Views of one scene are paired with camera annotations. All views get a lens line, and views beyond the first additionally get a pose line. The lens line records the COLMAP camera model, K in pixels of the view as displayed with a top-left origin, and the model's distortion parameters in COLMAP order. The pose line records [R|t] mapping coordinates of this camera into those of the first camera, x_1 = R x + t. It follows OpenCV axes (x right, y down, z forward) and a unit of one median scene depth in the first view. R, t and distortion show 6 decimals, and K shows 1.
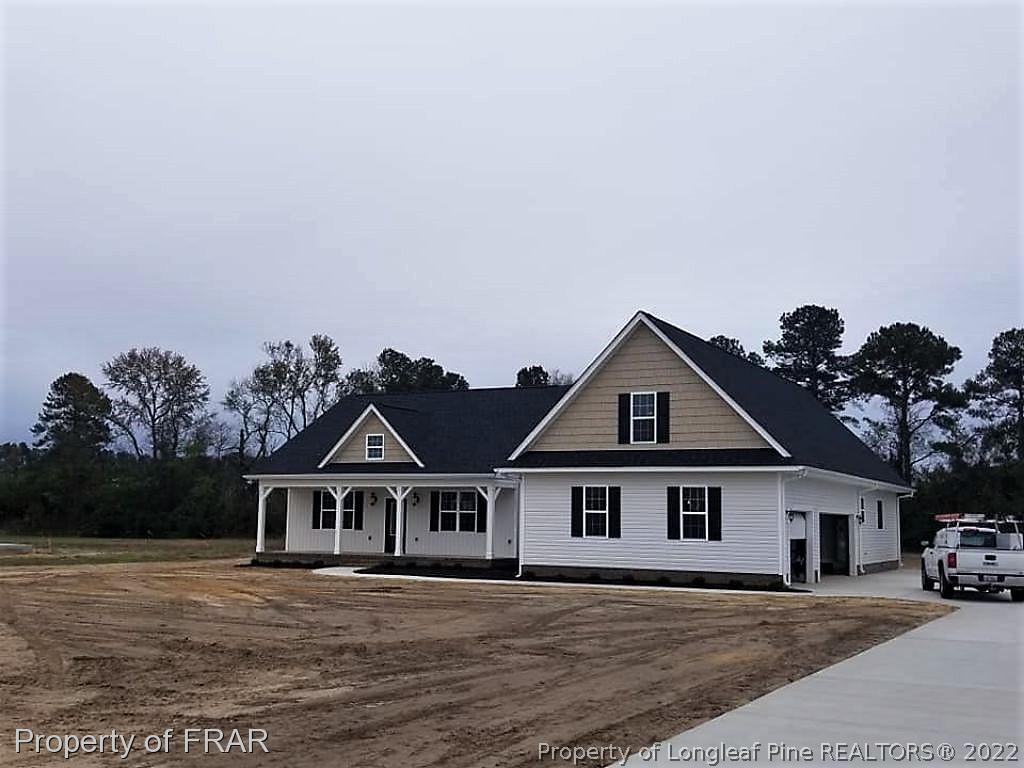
lens RADIAL K [[1101.5, 0, 512.0], [0, 1101.5, 384.0], [0, 0, 1]] dist [0.076471, -0.003968]
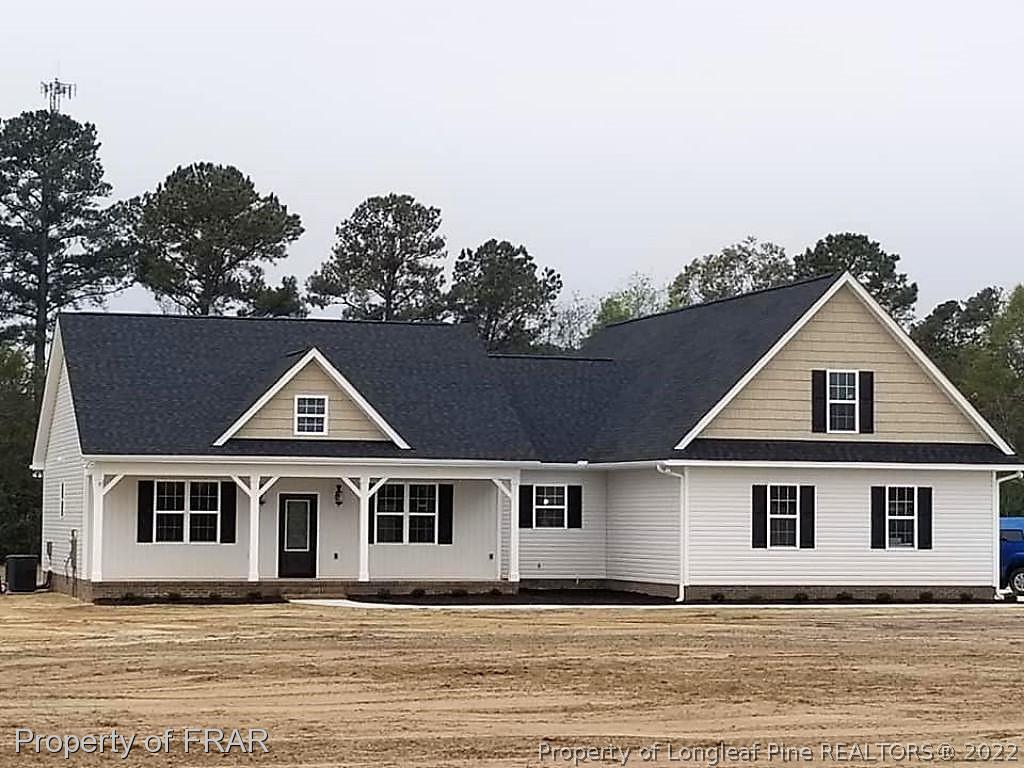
lens RADIAL K [[2518.0, 0, 512.0], [0, 2518.0, 384.0], [0, 0, 1]] dist [0.211440, -0.006932]
pose [[0.714859, 0.023774, 0.698864, -1.347804], [-0.080725, 0.995546, 0.048705, -0.052988], [-0.694593, -0.091233, 0.713594, -0.160342]]
